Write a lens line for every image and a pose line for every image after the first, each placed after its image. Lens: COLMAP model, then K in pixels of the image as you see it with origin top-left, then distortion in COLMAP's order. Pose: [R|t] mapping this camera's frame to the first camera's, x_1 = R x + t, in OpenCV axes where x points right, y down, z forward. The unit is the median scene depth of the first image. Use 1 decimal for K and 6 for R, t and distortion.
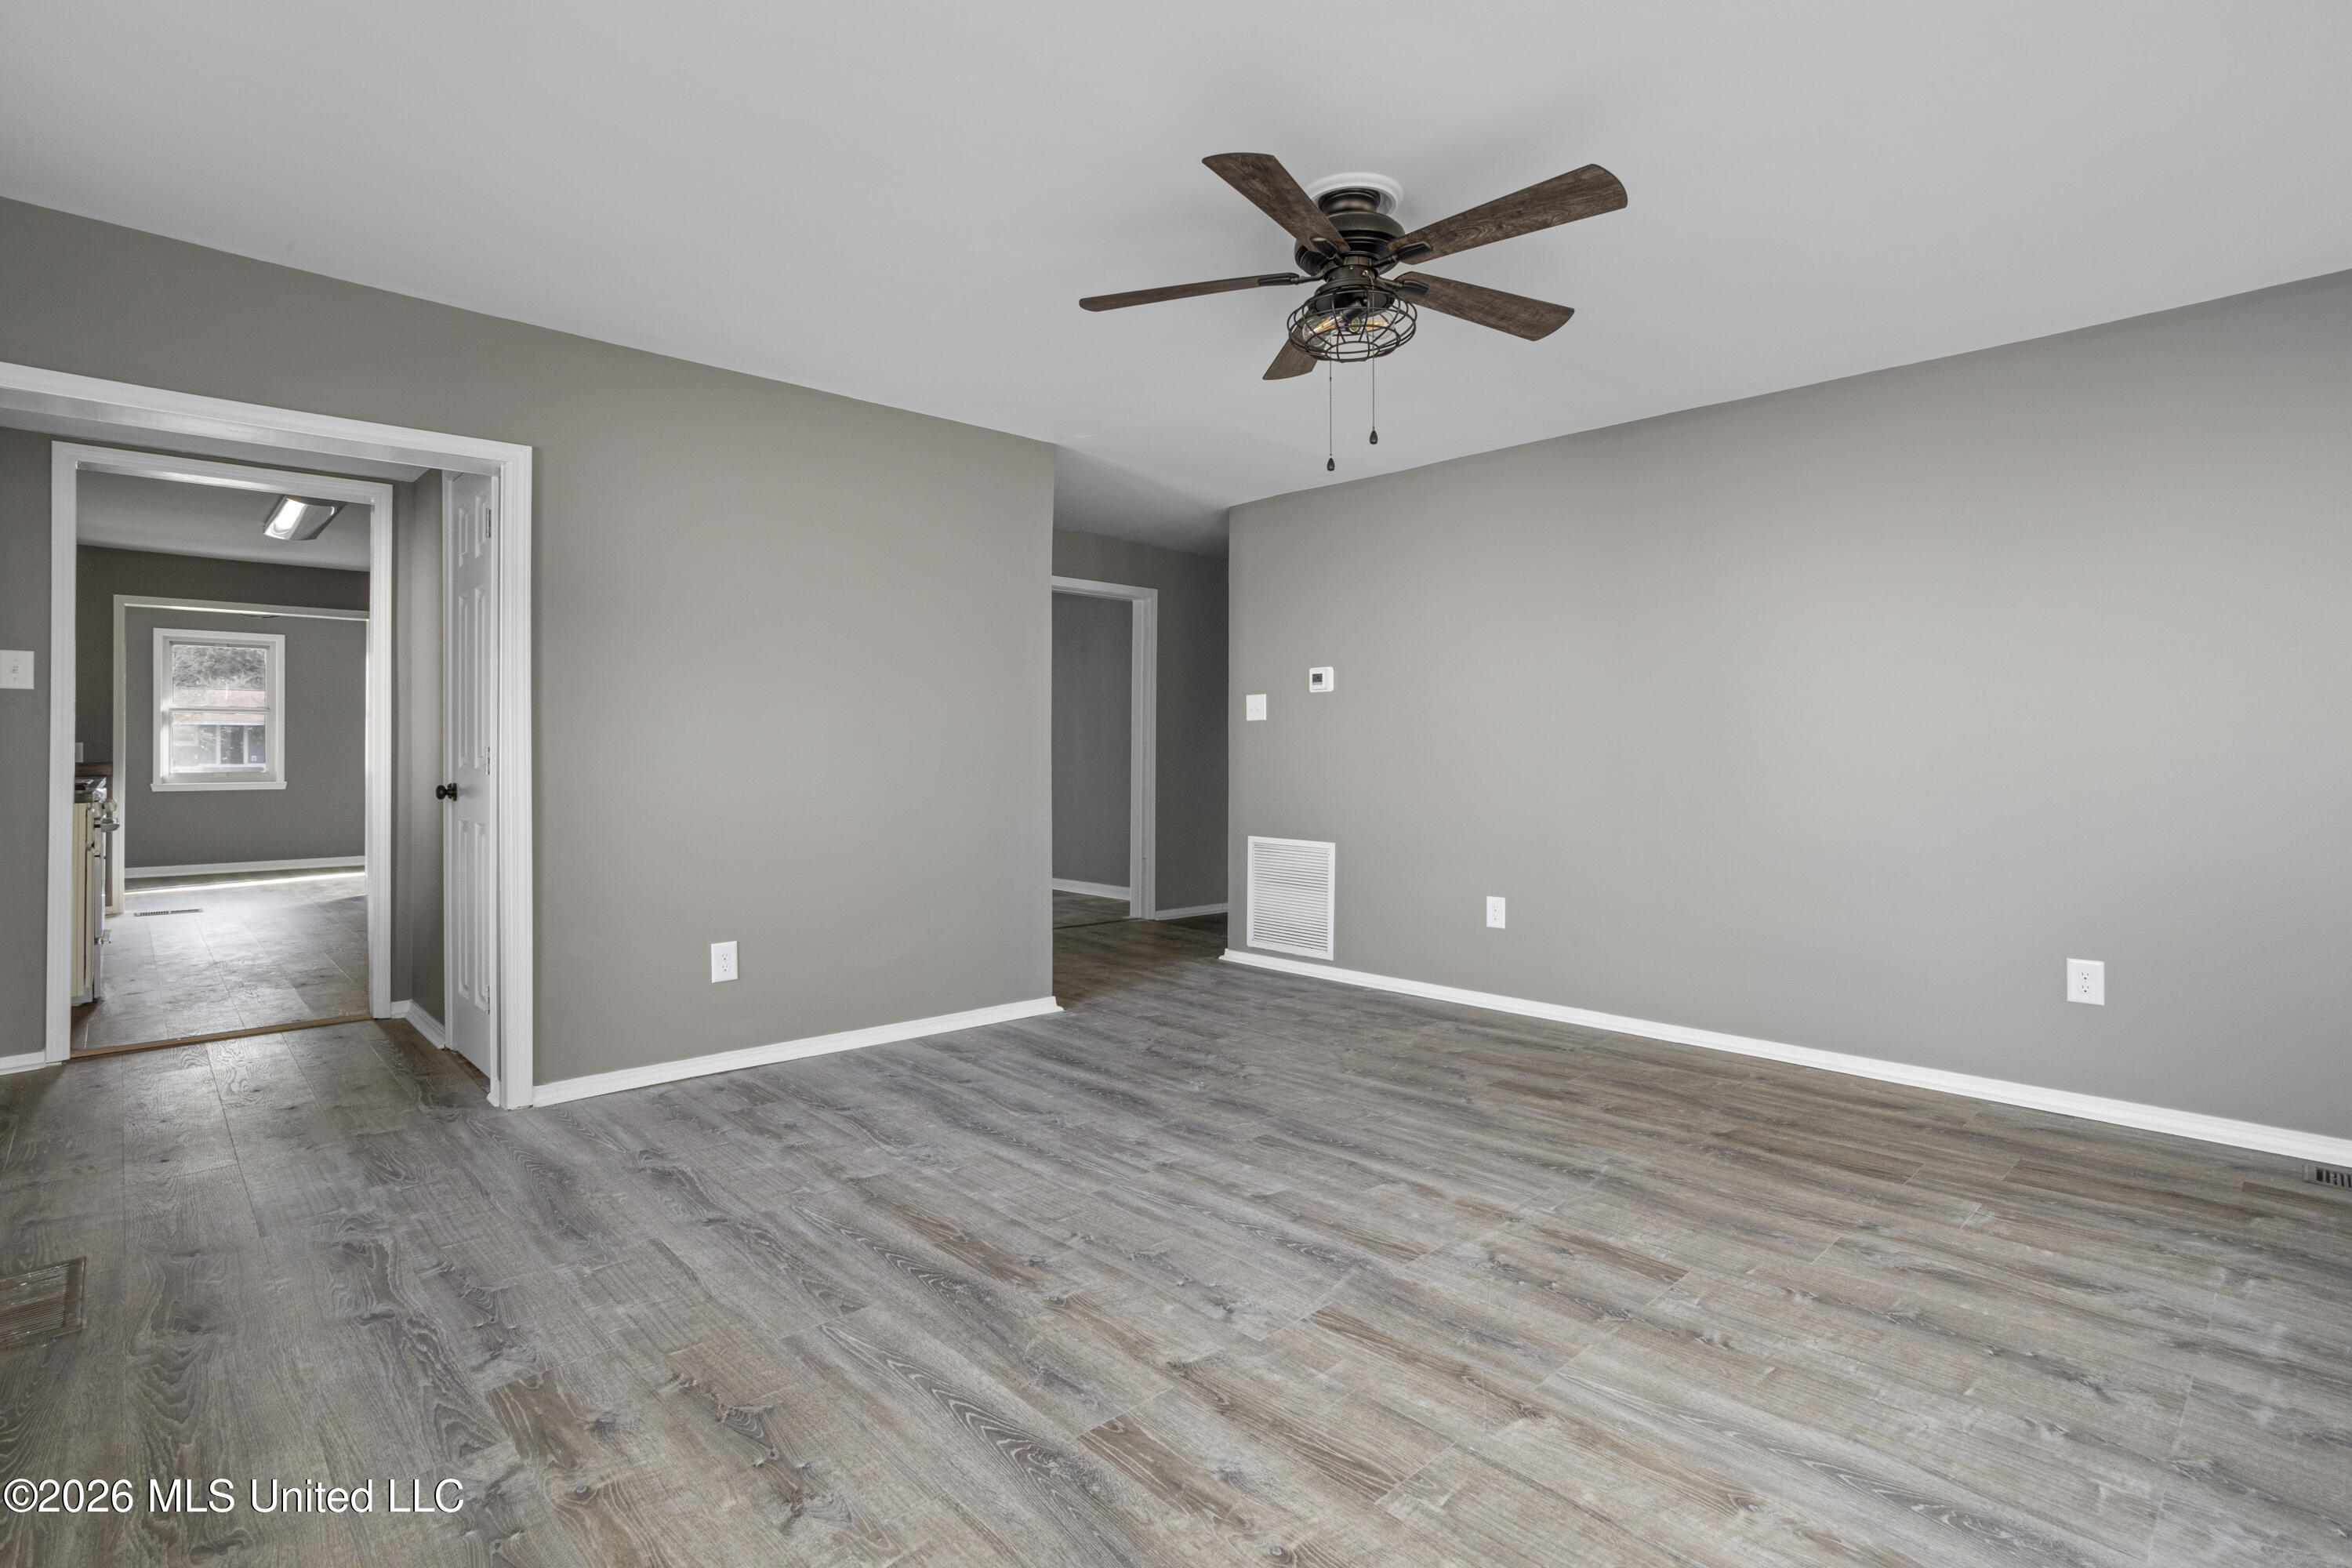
lens RADIAL K [[1146.9, 0, 1167.9], [0, 1146.9, 764.7], [0, 0, 1]] dist [-0.011163, 0.004997]
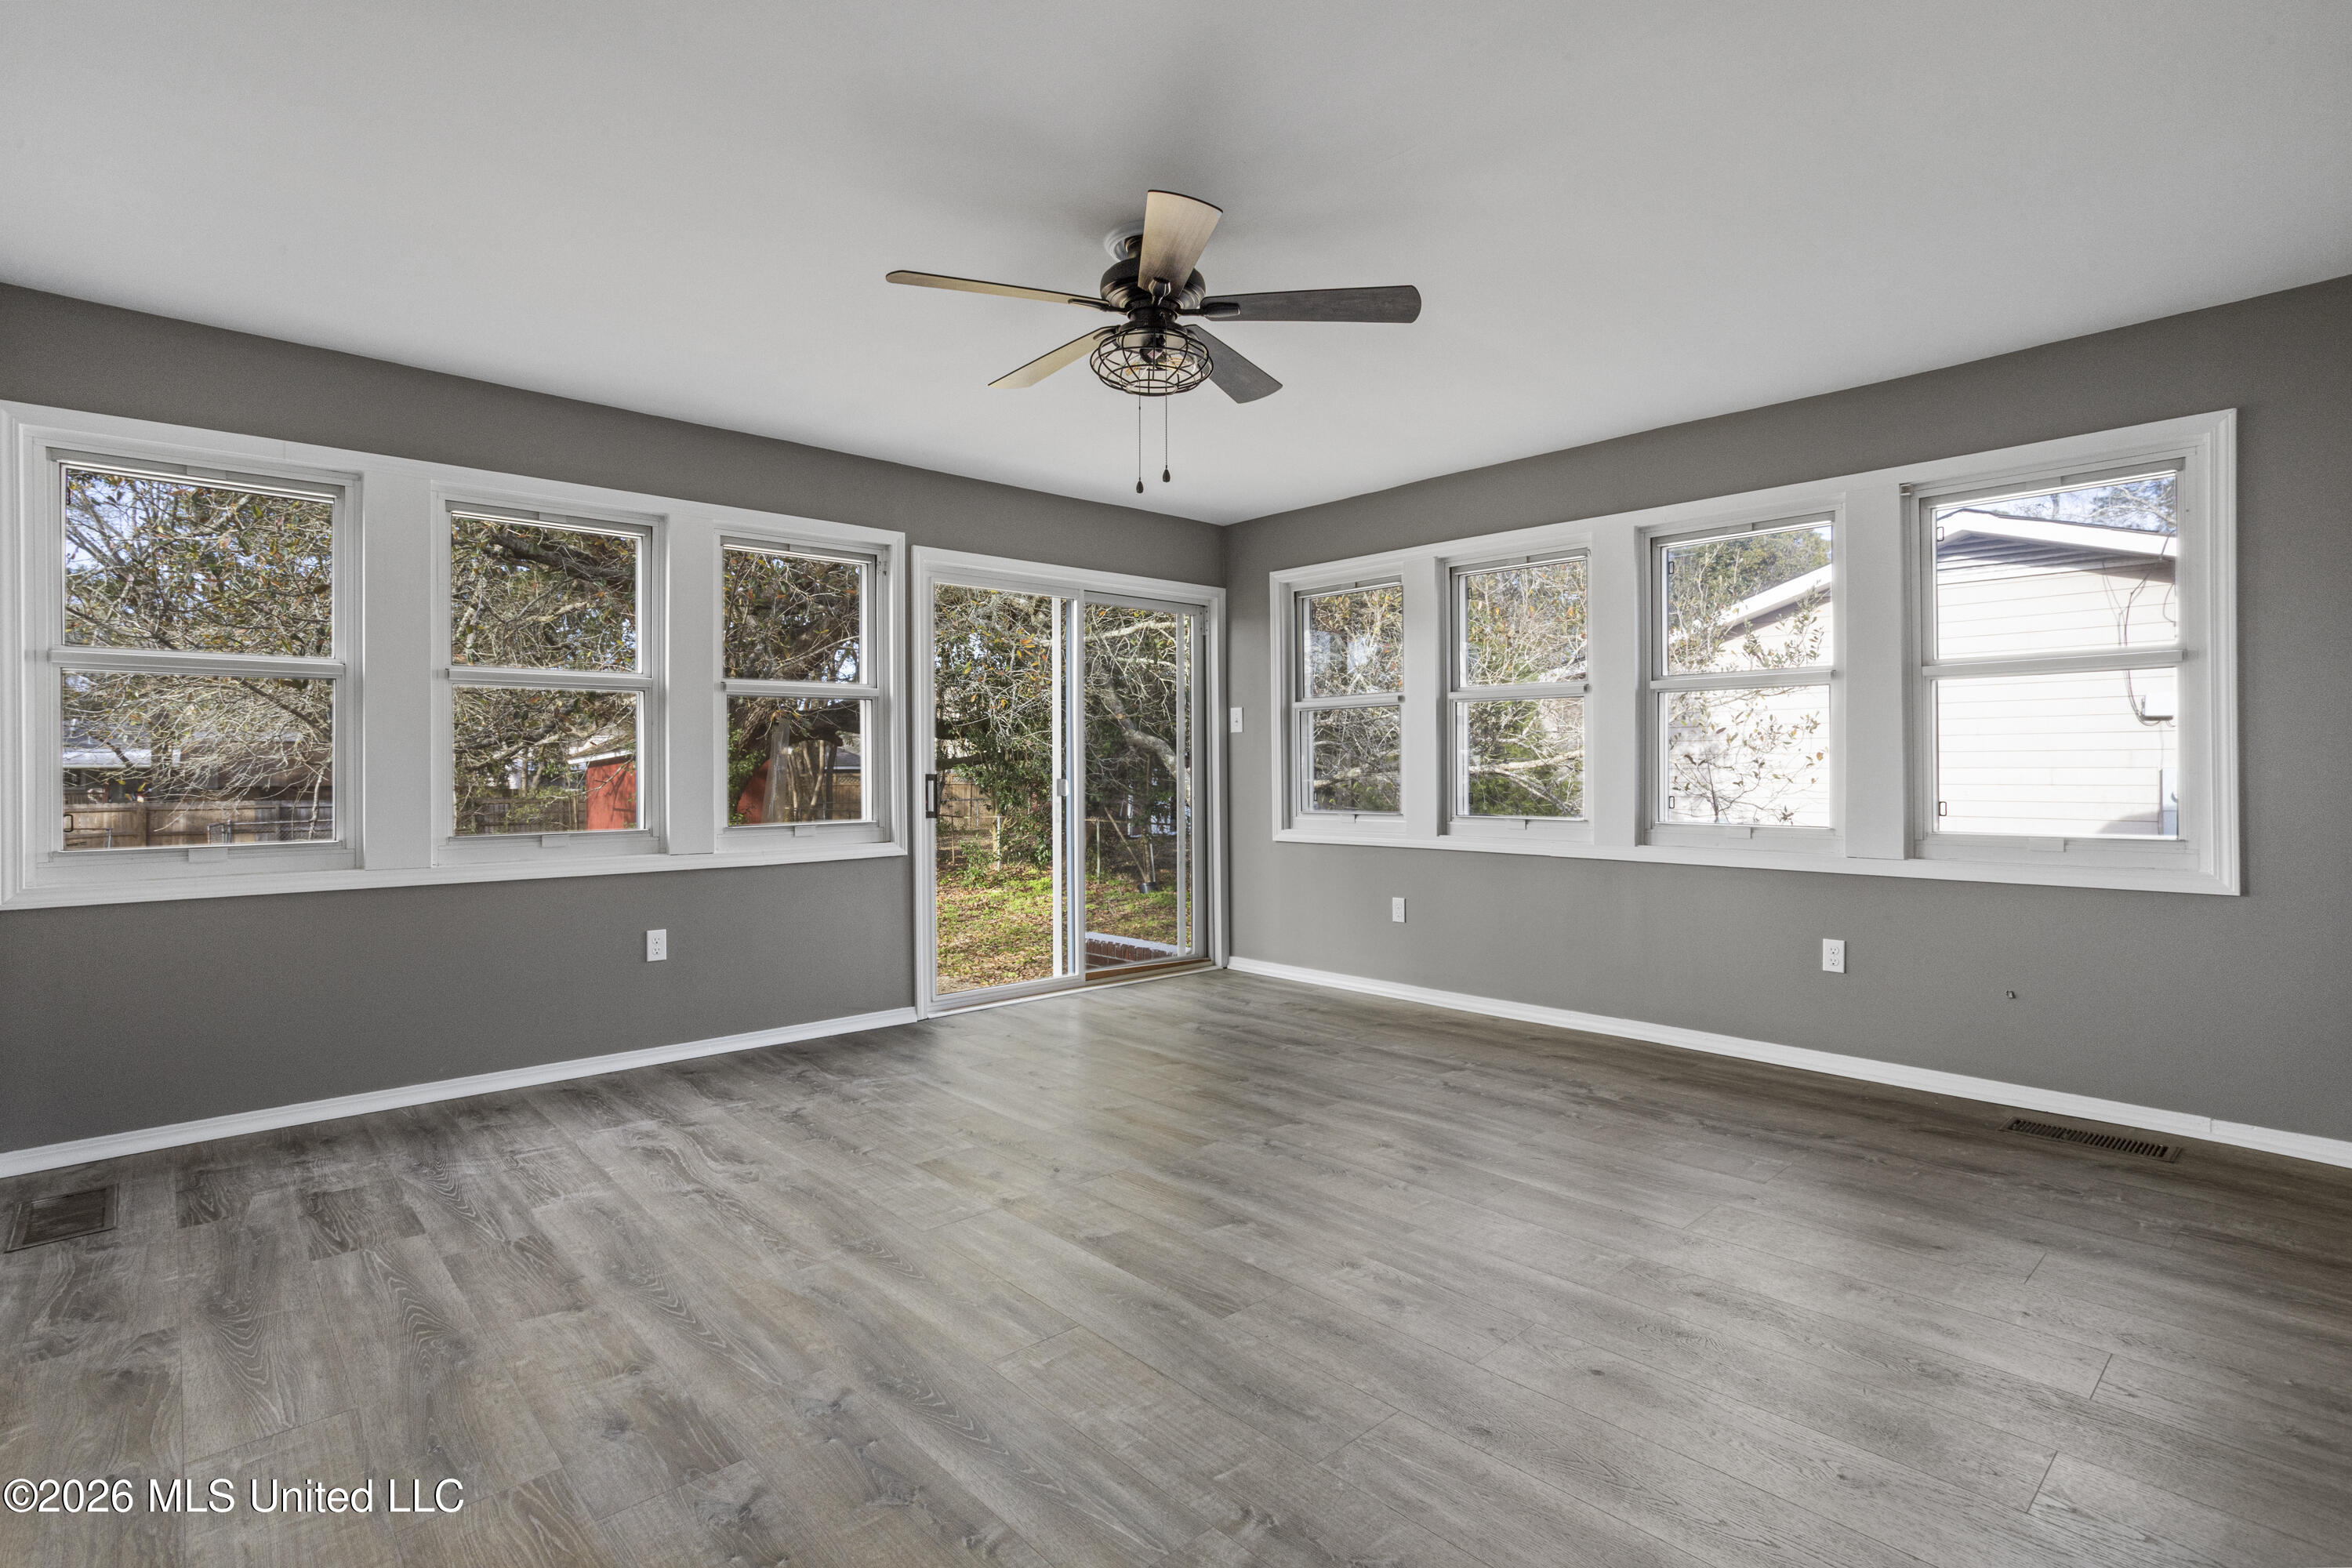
lens RADIAL K [[1146.9, 0, 1173.0], [0, 1146.9, 776.2], [0, 0, 1]] dist [-0.011163, 0.004997]
pose [[-0.999894, 0.002626, 0.014289, 0.123866], [0.002871, 0.999849, 0.017136, -0.018434], [-0.014242, 0.017176, -0.999751, 2.012166]]
